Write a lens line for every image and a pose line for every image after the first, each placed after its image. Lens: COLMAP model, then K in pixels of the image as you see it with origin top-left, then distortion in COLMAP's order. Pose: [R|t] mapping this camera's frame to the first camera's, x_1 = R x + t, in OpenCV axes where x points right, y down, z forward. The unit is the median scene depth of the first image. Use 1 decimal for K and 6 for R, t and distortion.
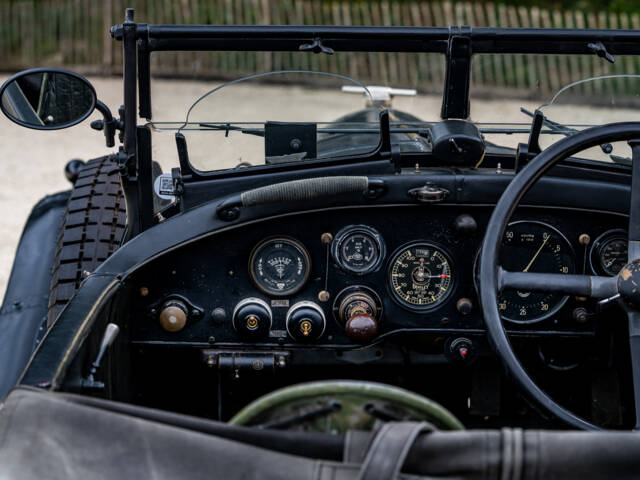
lens RADIAL K [[1749.3, 0, 320.0], [0, 1749.3, 240.0], [0, 0, 1]] dist [-0.187421, -0.769186]
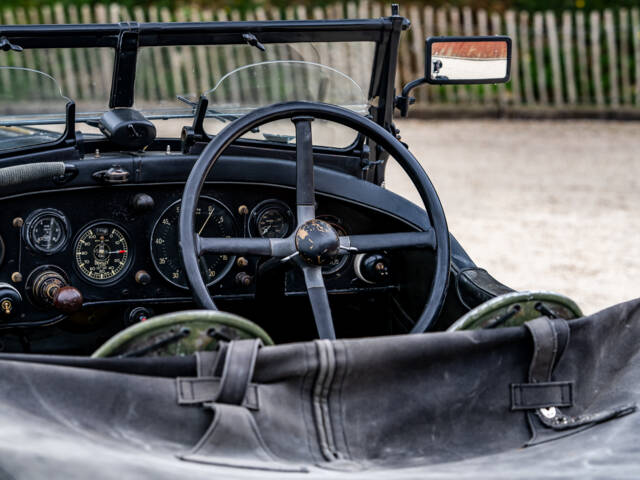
lens RADIAL K [[2171.4, 0, 320.0], [0, 2171.4, 240.0], [0, 0, 1]] dist [0.016269, -1.363030]
pose [[0.926605, -0.061370, 0.370993, -0.320074], [0.070378, 0.997462, -0.010778, 0.037150], [-0.369390, 0.036096, 0.928573, -0.308959]]
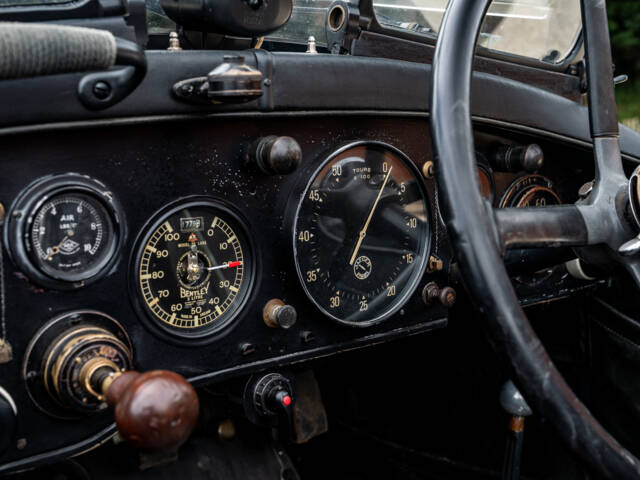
lens RADIAL K [[786.2, 0, 320.0], [0, 786.2, 240.0], [0, 0, 1]] dist [0.047097, 0.019349]
pose [[0.799481, -0.126955, 0.587122, -0.044906], [0.154863, 0.987932, 0.002747, 0.017124], [-0.580386, 0.088727, 0.809494, 0.801873]]
